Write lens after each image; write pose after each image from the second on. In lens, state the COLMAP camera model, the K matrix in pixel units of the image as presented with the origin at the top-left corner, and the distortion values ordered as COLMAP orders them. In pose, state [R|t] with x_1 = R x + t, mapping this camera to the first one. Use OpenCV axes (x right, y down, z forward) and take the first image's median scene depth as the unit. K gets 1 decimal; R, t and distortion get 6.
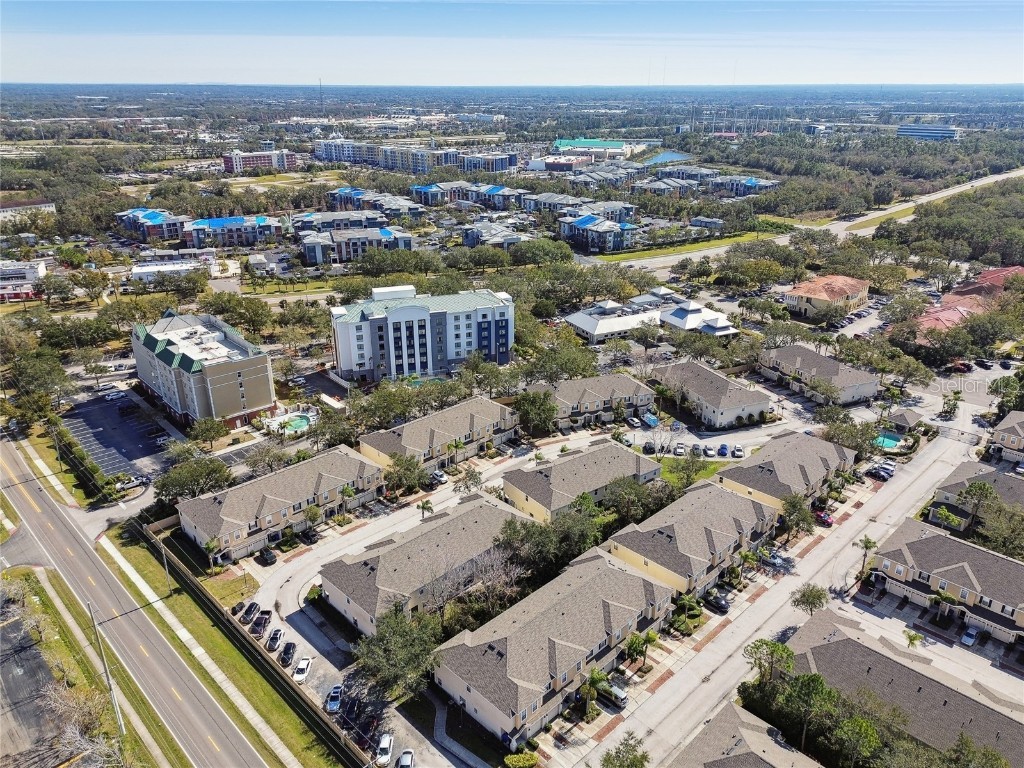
lens RADIAL K [[730.2, 0, 516.6], [0, 730.2, 382.9], [0, 0, 1]] dist [0.080793, -0.081836]
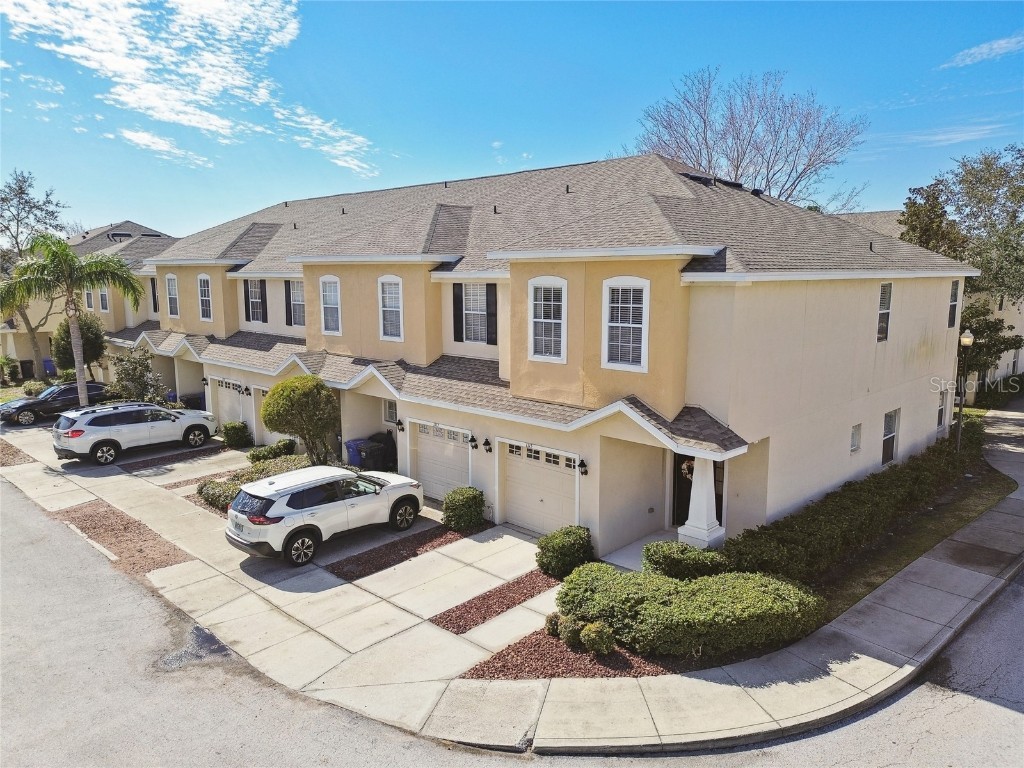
lens RADIAL K [[725.3, 0, 516.3], [0, 725.3, 384.1], [0, 0, 1]] dist [0.076036, -0.074830]
pose [[-0.022365, -0.155082, 0.987648, -0.220619], [0.377165, 0.913589, 0.151994, 0.143143], [-0.925876, 0.375906, 0.038059, 0.608439]]
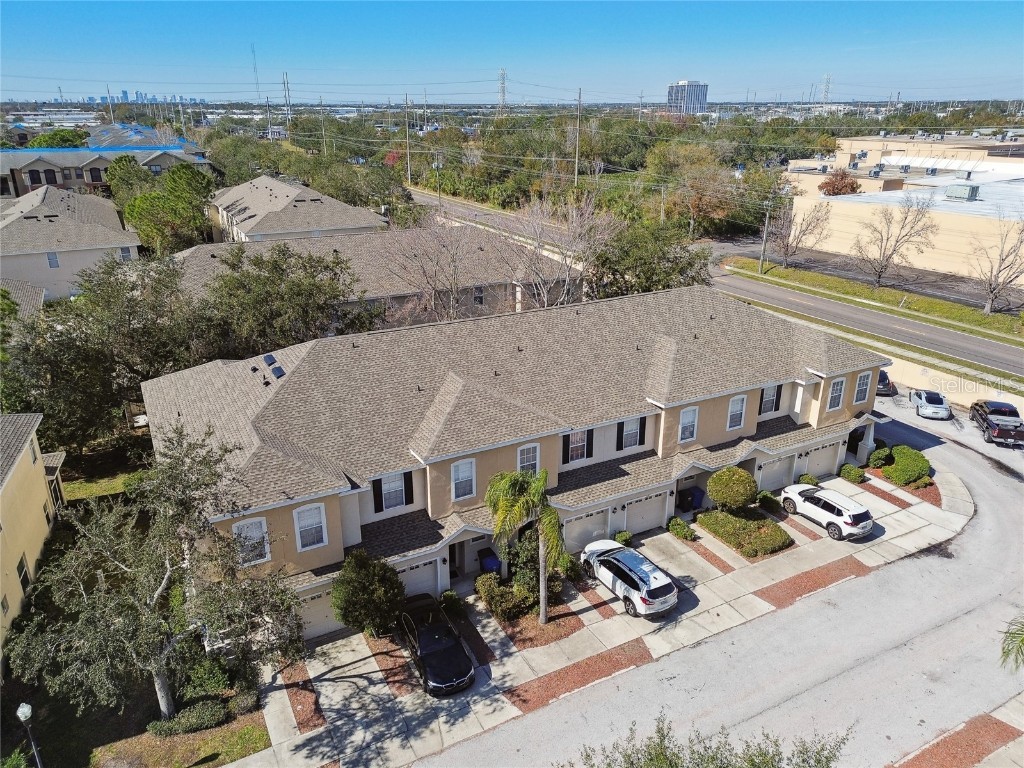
lens RADIAL K [[733.0, 0, 517.7], [0, 733.0, 385.2], [0, 0, 1]] dist [0.078066, -0.077729]
pose [[-0.958585, -0.104611, 0.264900, -0.116192], [0.104014, 0.737268, 0.667545, 0.012161], [-0.265135, 0.667452, -0.695853, 0.758805]]
